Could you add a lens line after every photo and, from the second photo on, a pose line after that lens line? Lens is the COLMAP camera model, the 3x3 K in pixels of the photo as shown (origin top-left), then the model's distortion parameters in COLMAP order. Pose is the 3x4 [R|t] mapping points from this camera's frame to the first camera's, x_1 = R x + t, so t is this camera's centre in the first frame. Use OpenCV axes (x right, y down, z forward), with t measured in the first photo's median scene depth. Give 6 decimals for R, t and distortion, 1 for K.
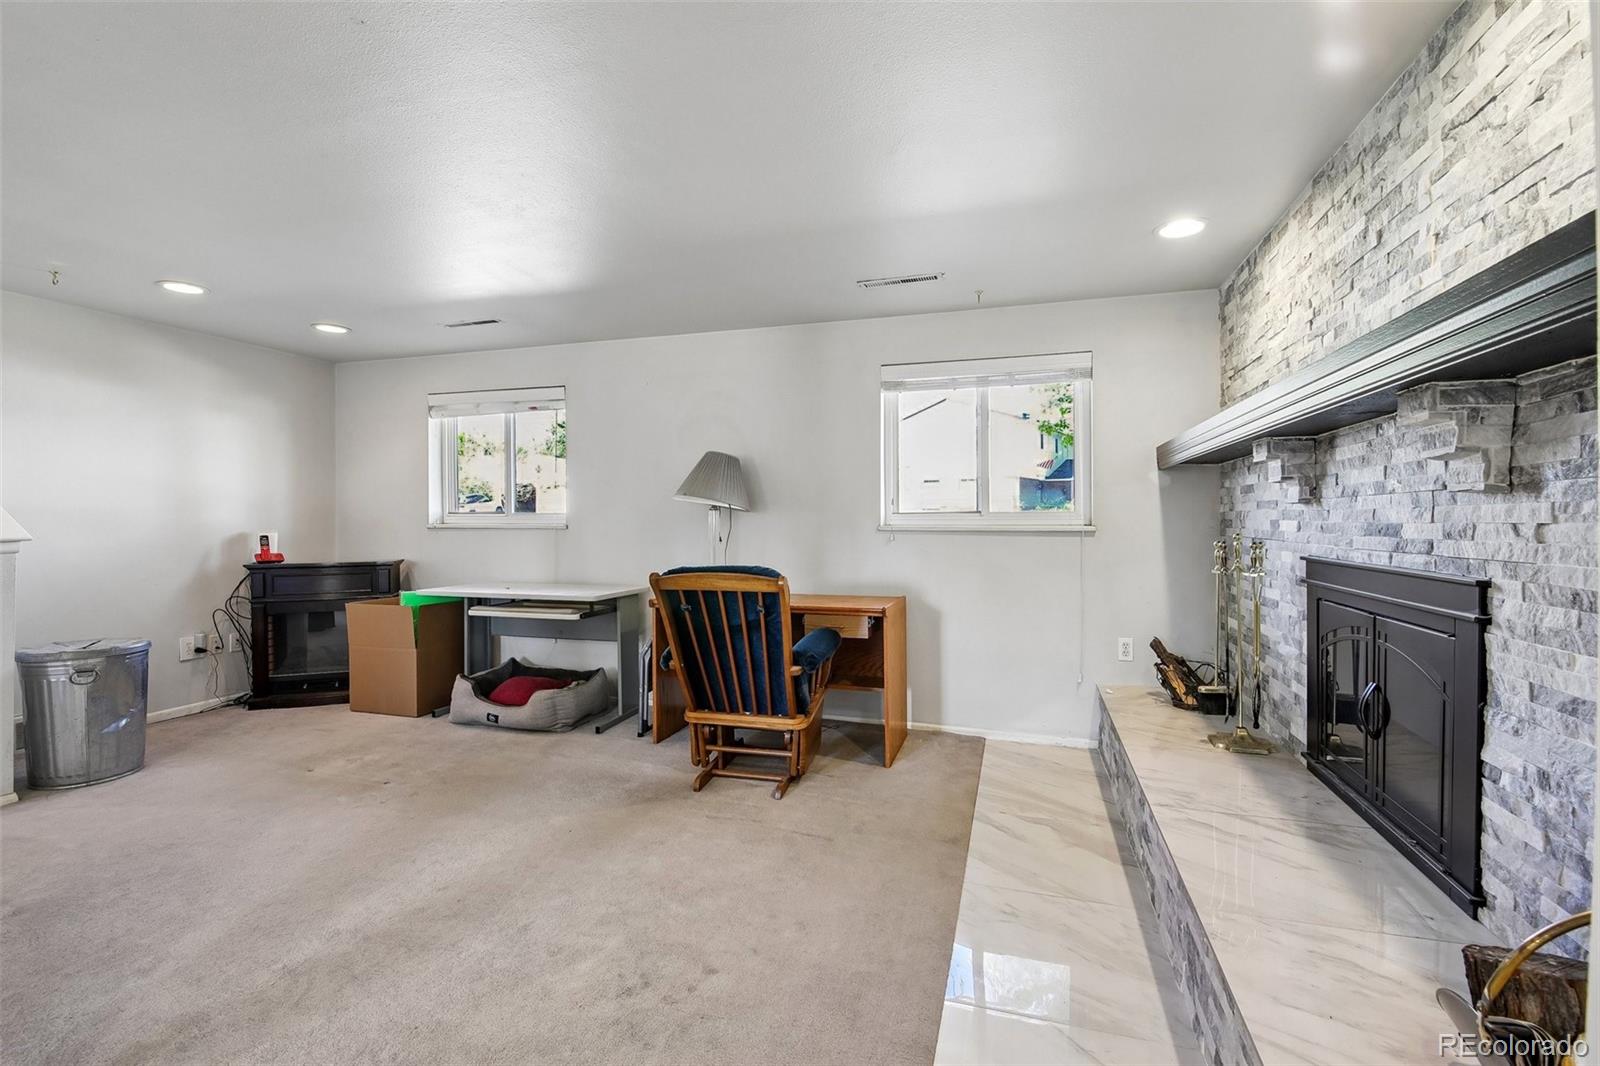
lens RADIAL K [[713.1, 0, 809.2], [0, 713.1, 522.5], [0, 0, 1]] dist [0.015865, -0.012315]
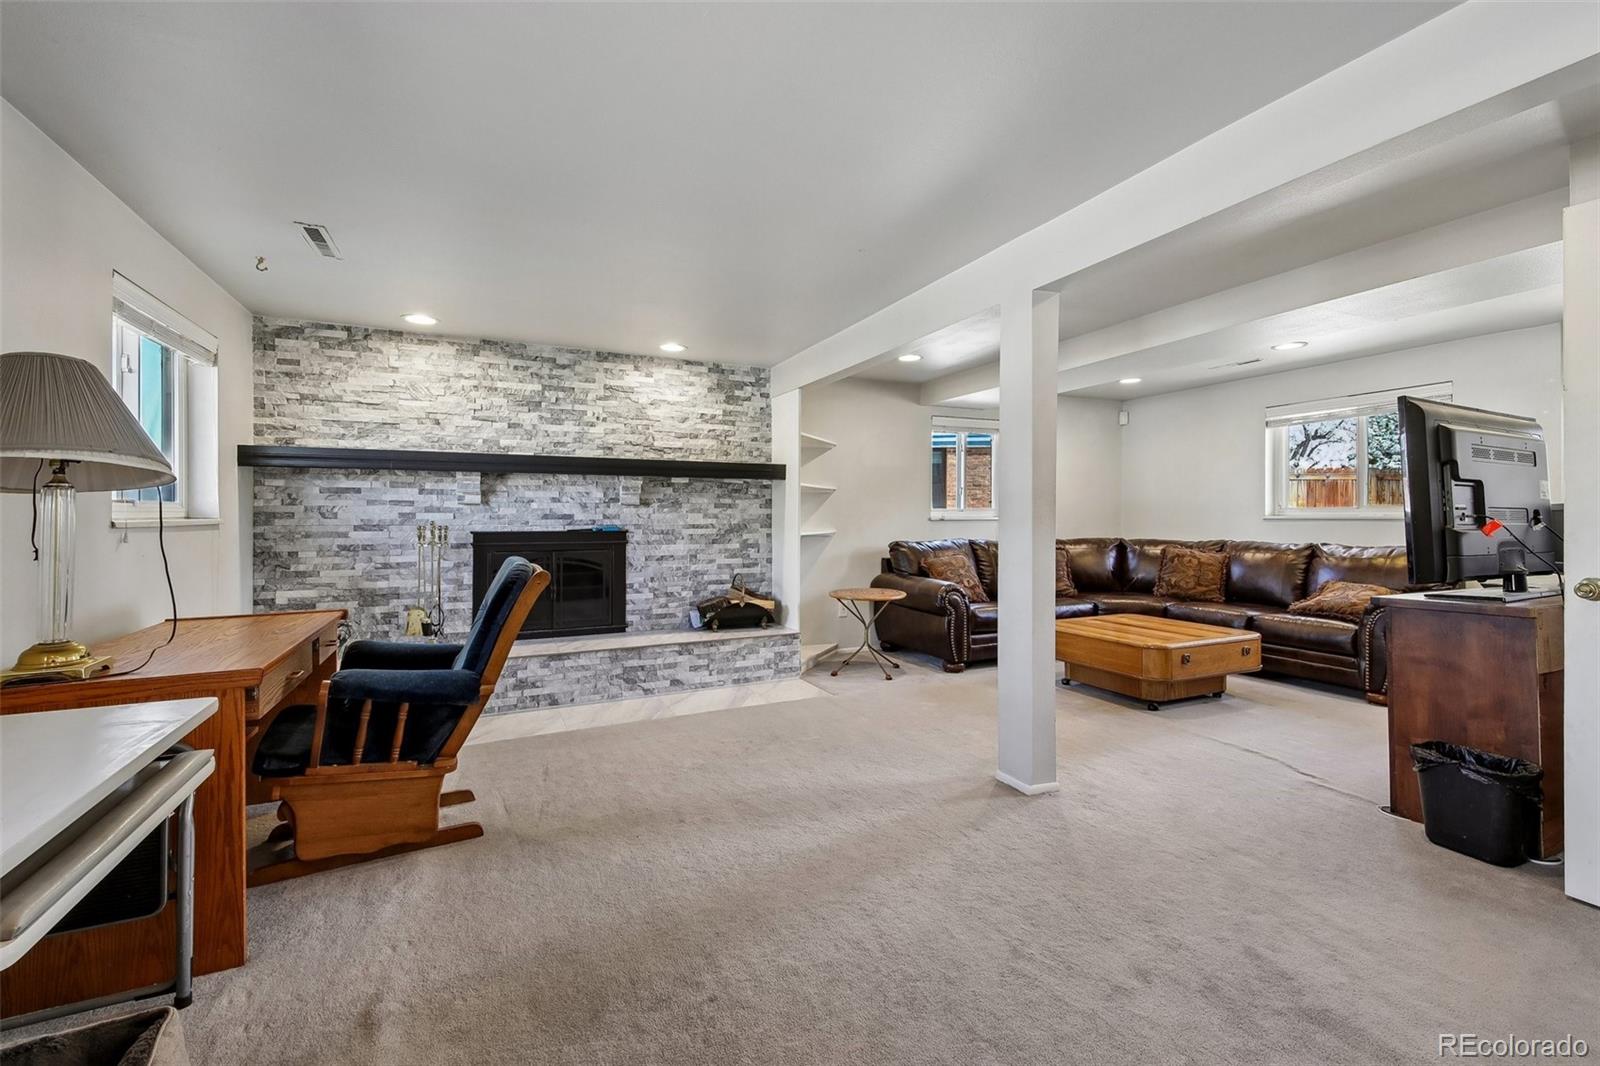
lens RADIAL K [[713.1, 0, 809.2], [0, 713.1, 522.5], [0, 0, 1]] dist [0.015865, -0.012315]
pose [[-0.681664, -0.002168, 0.731662, -2.030339], [0.005794, 0.999948, 0.008361, 0.017722], [-0.731642, 0.009938, -0.681616, 2.551140]]
